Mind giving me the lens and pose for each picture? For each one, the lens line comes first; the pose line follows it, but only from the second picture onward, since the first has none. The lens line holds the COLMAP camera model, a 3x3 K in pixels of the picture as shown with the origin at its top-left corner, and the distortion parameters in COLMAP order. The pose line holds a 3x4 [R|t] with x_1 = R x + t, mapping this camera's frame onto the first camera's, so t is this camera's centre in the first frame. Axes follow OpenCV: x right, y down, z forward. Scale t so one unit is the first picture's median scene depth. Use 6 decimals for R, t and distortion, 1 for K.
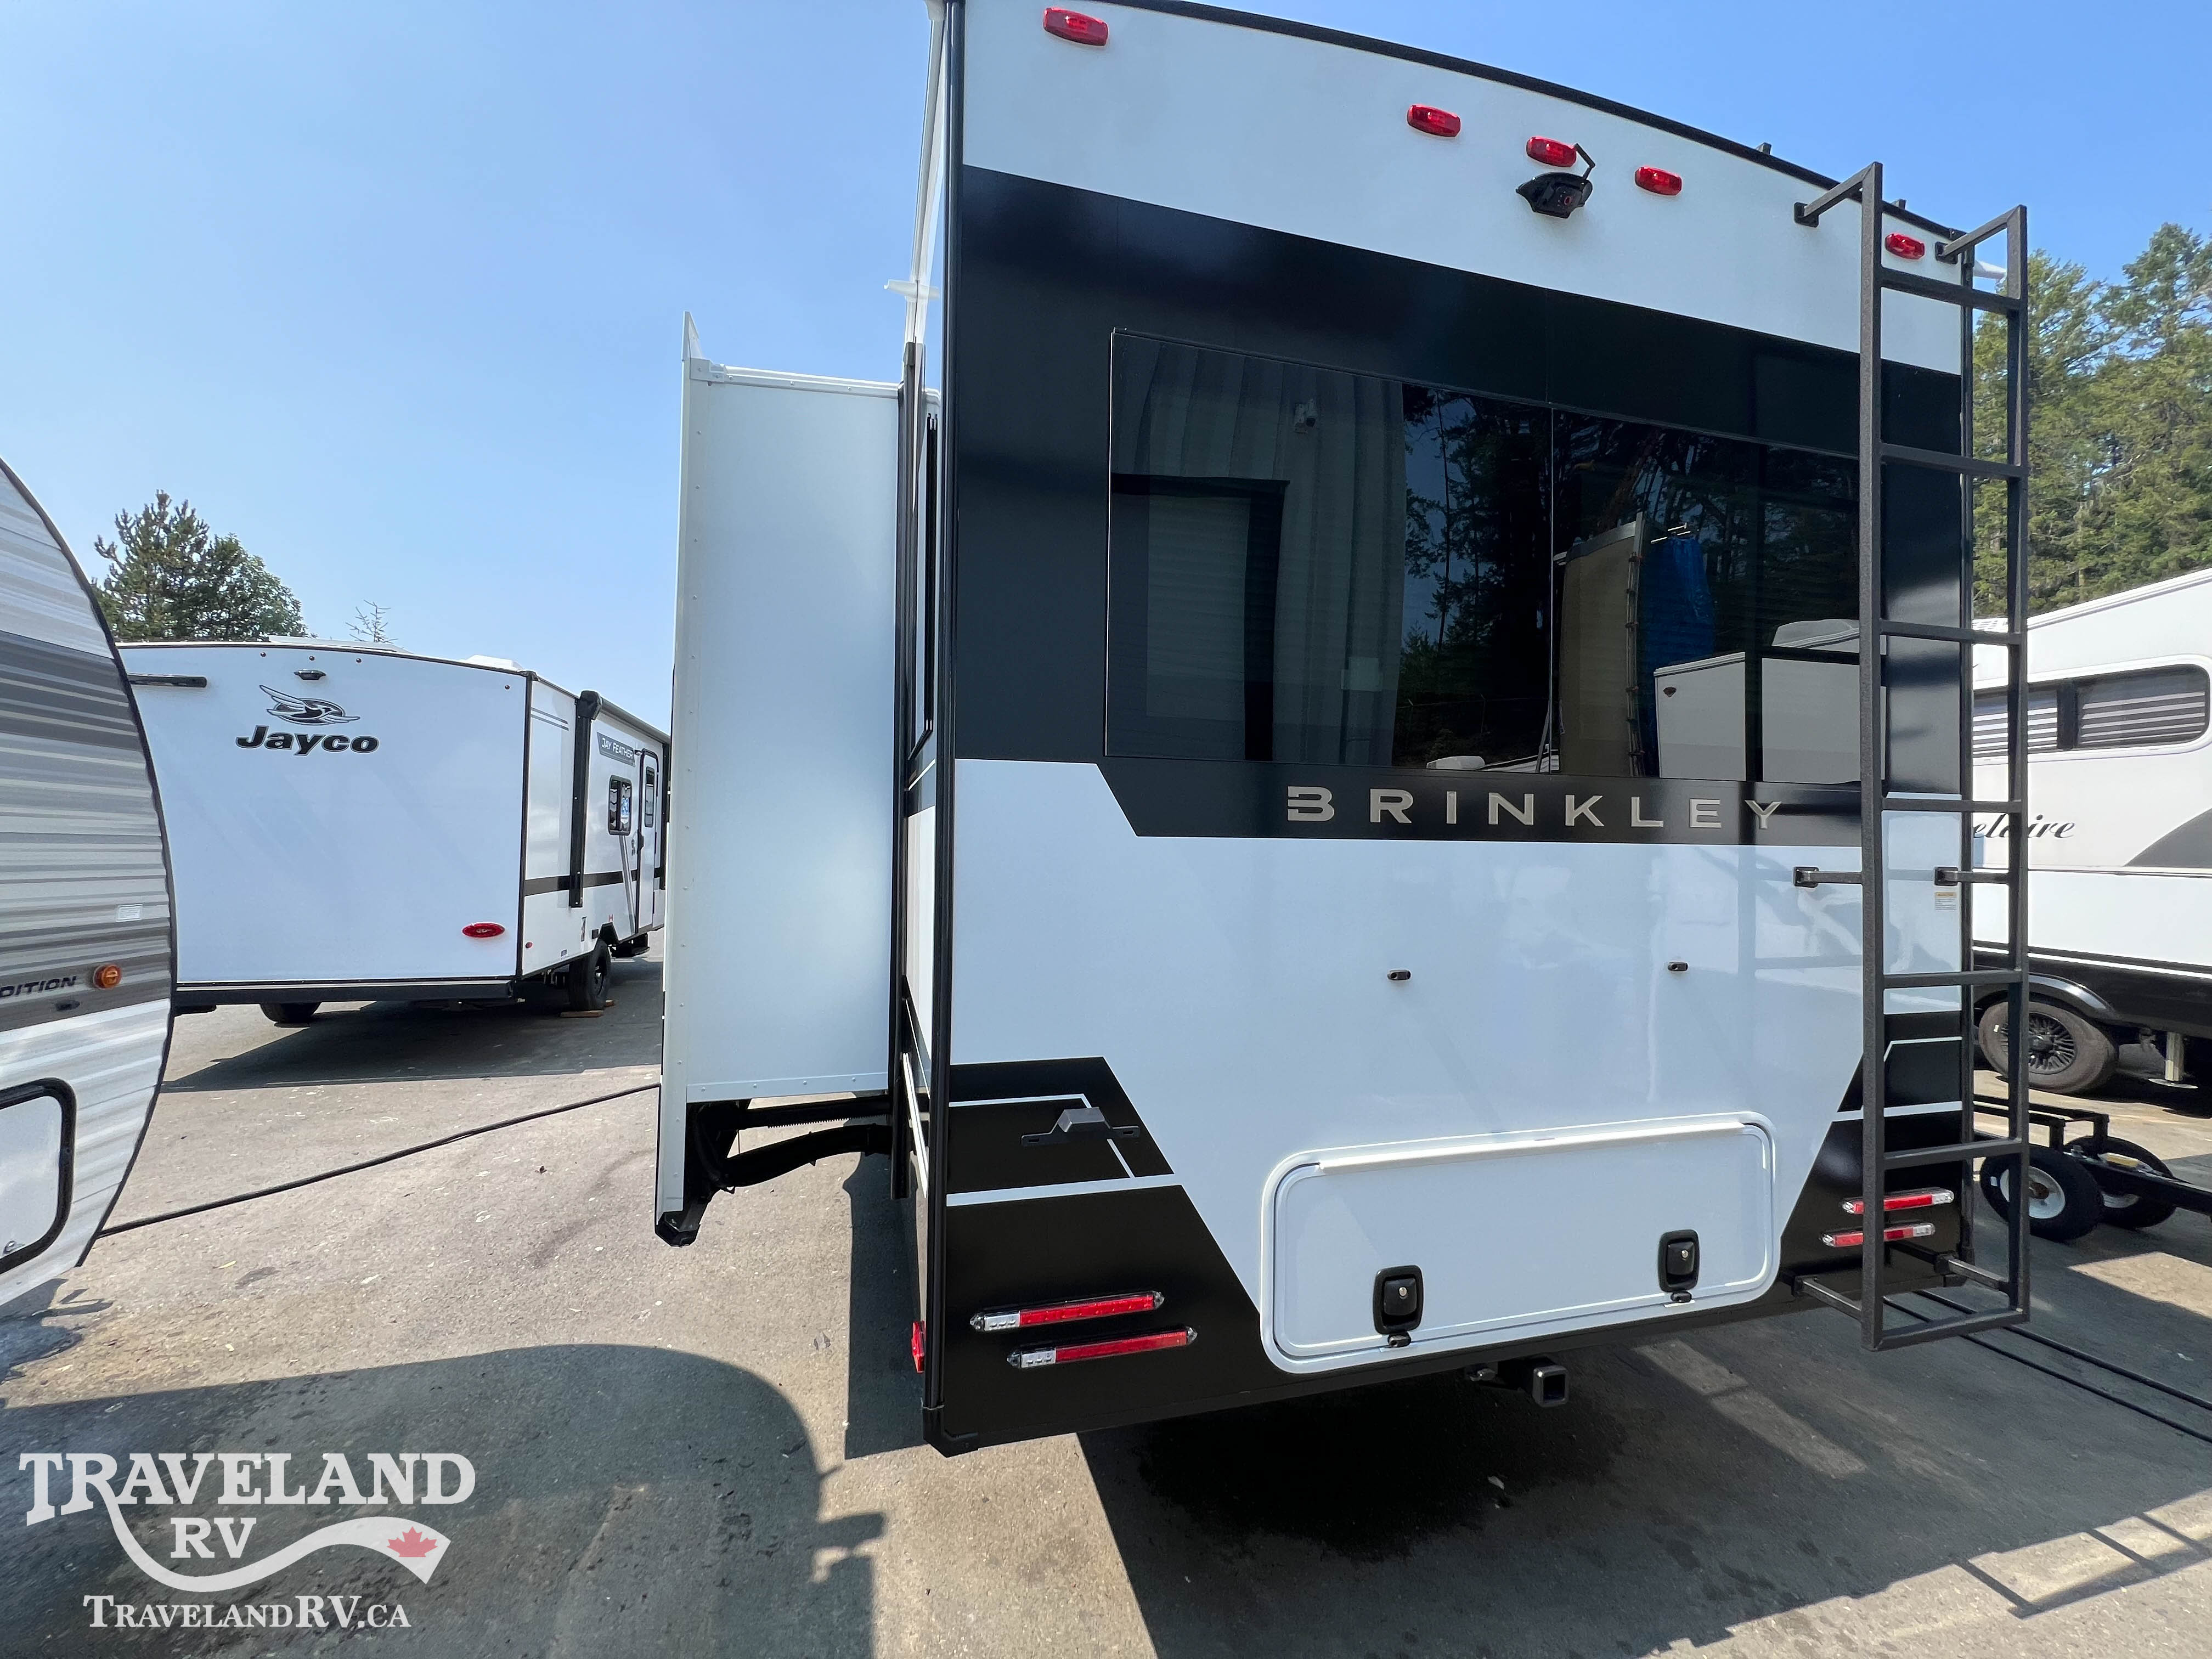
lens RADIAL K [[886.8, 0, 1108.9], [0, 886.8, 834.0], [0, 0, 1]] dist [-0.002432, -0.000146]
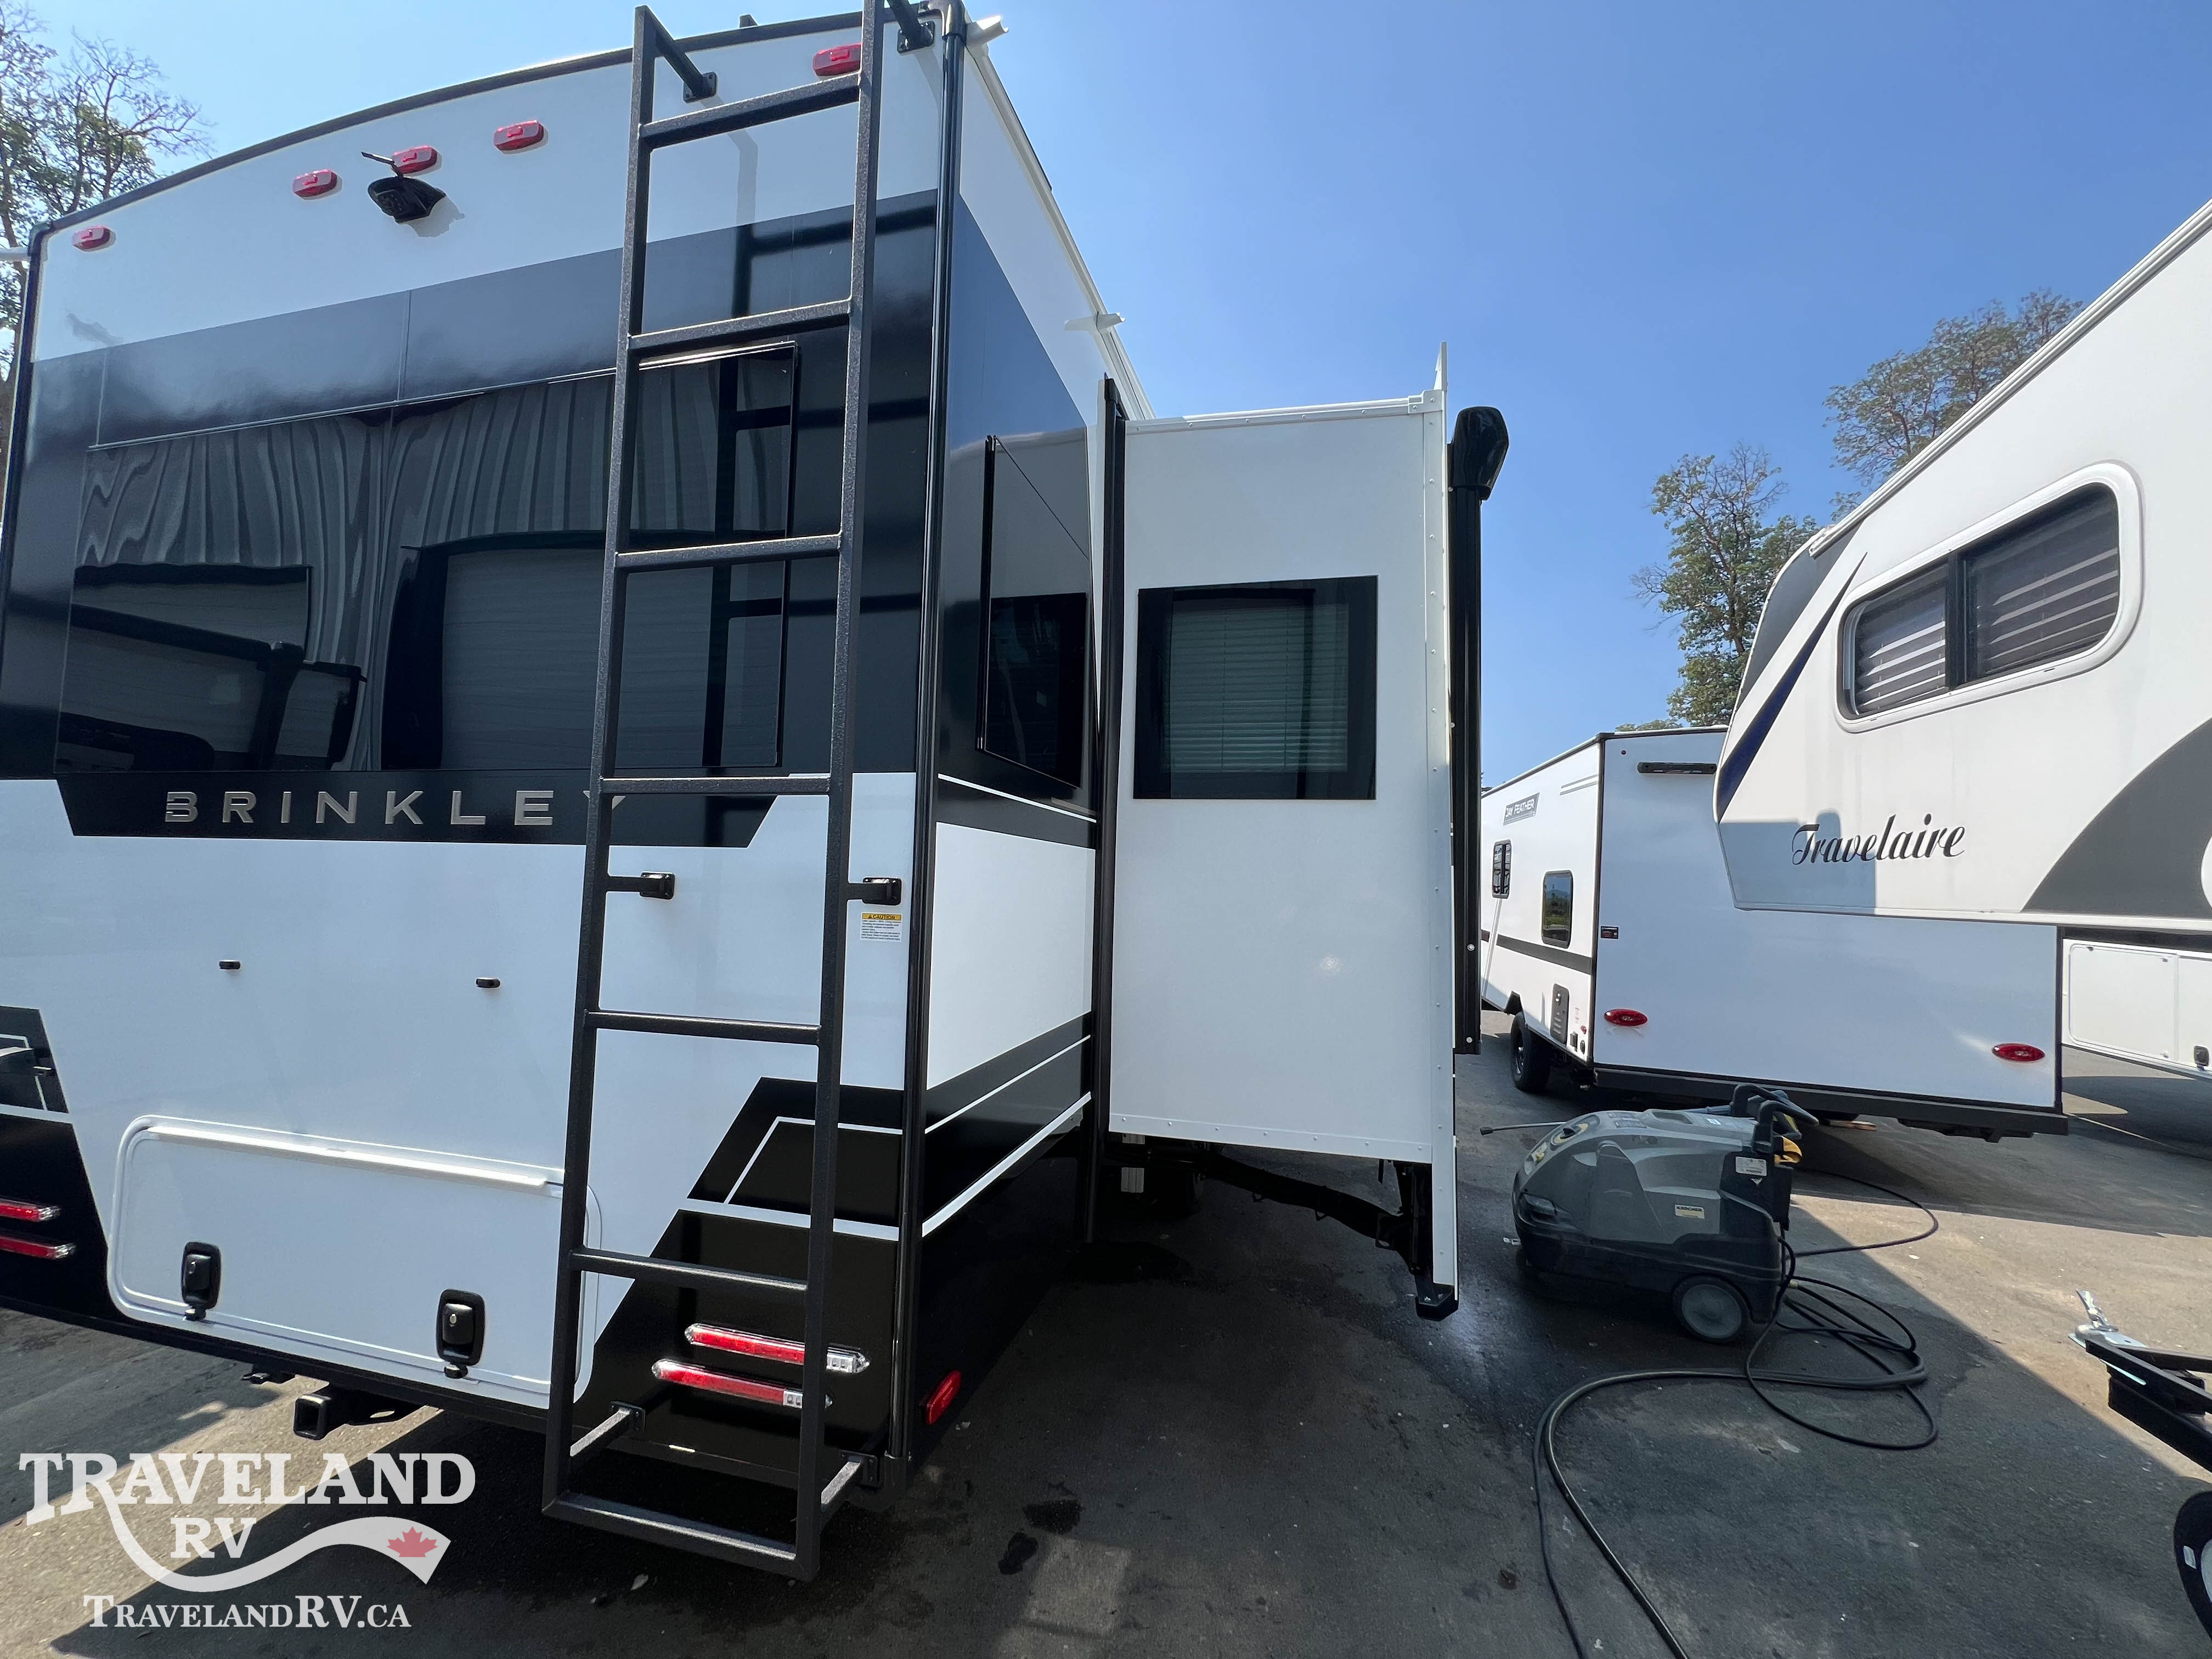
lens RADIAL K [[886.8, 0, 1104.7], [0, 886.8, 829.7], [0, 0, 1]] dist [-0.002432, -0.000146]
pose [[0.867523, -0.019291, -0.497023, 1.668547], [-0.010675, 0.998295, -0.057378, 0.043868], [0.497282, 0.055083, 0.865838, 0.557142]]
